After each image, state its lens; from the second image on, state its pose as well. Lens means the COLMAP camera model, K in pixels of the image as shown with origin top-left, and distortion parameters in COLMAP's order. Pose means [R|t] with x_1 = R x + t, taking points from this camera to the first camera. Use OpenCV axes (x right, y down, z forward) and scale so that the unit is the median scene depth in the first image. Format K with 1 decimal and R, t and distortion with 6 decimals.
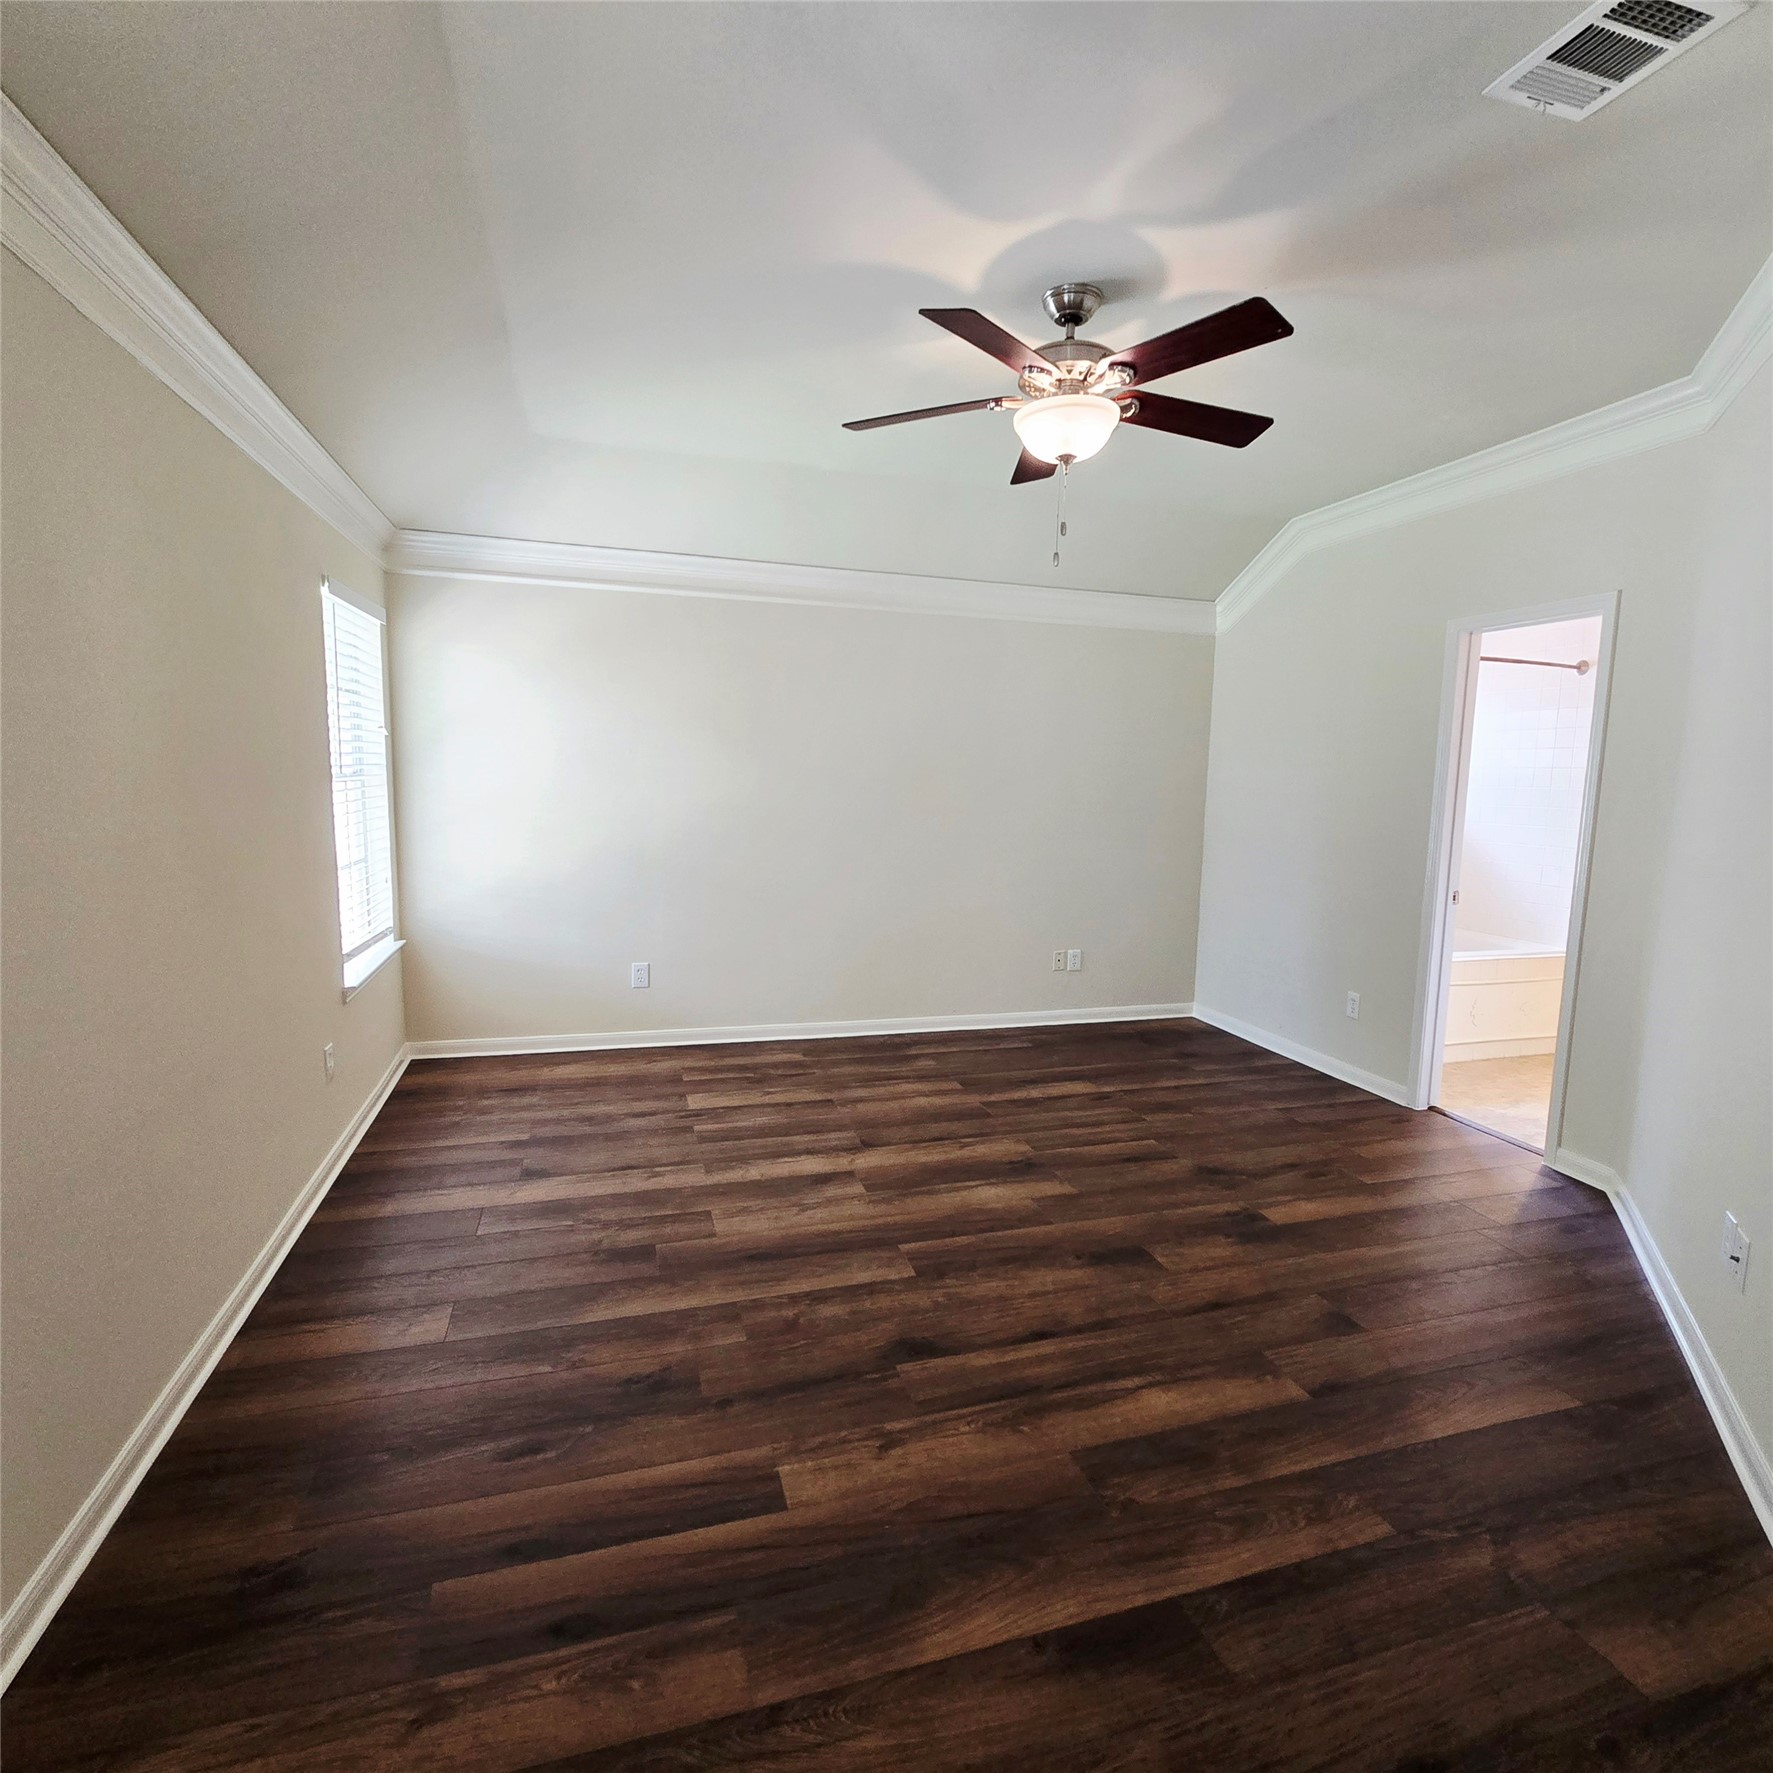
lens RADIAL K [[966.9, 0, 901.6], [0, 966.9, 891.5], [0, 0, 1]] dist [-0.004288, -0.000575]
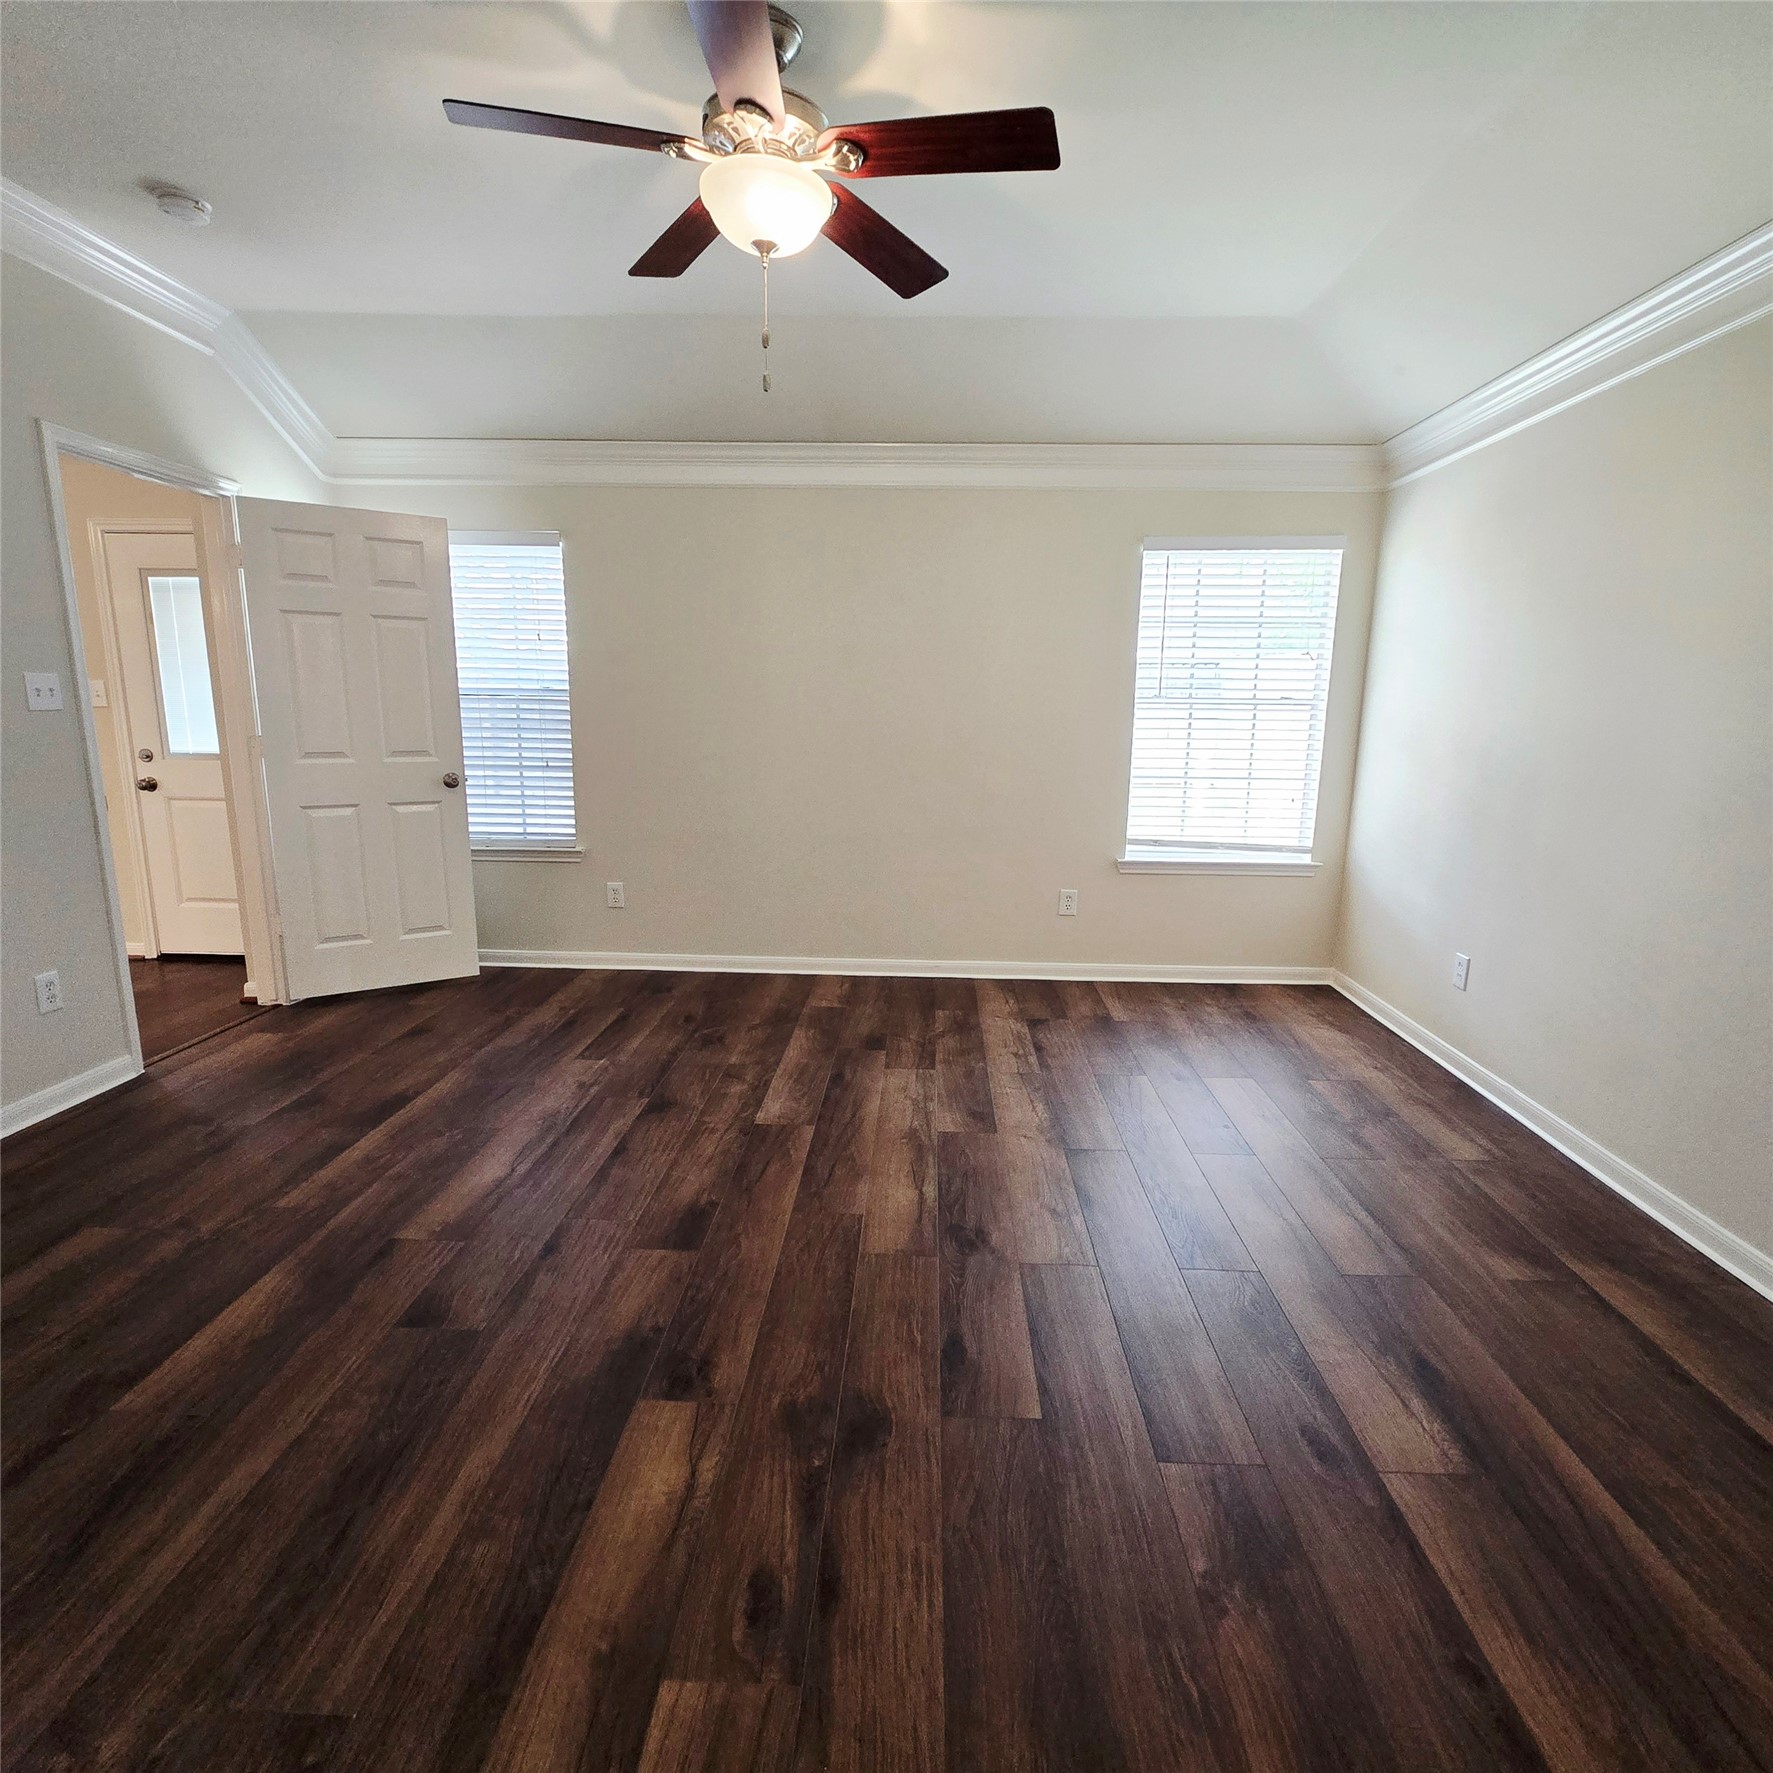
lens RADIAL K [[966.9, 0, 901.6], [0, 966.9, 891.5], [0, 0, 1]] dist [-0.004288, -0.000575]
pose [[-0.325926, 0.149381, -0.933519, 0.958086], [-0.140086, 0.968906, 0.203953, -0.108732], [0.934959, 0.197246, -0.294866, 1.439817]]
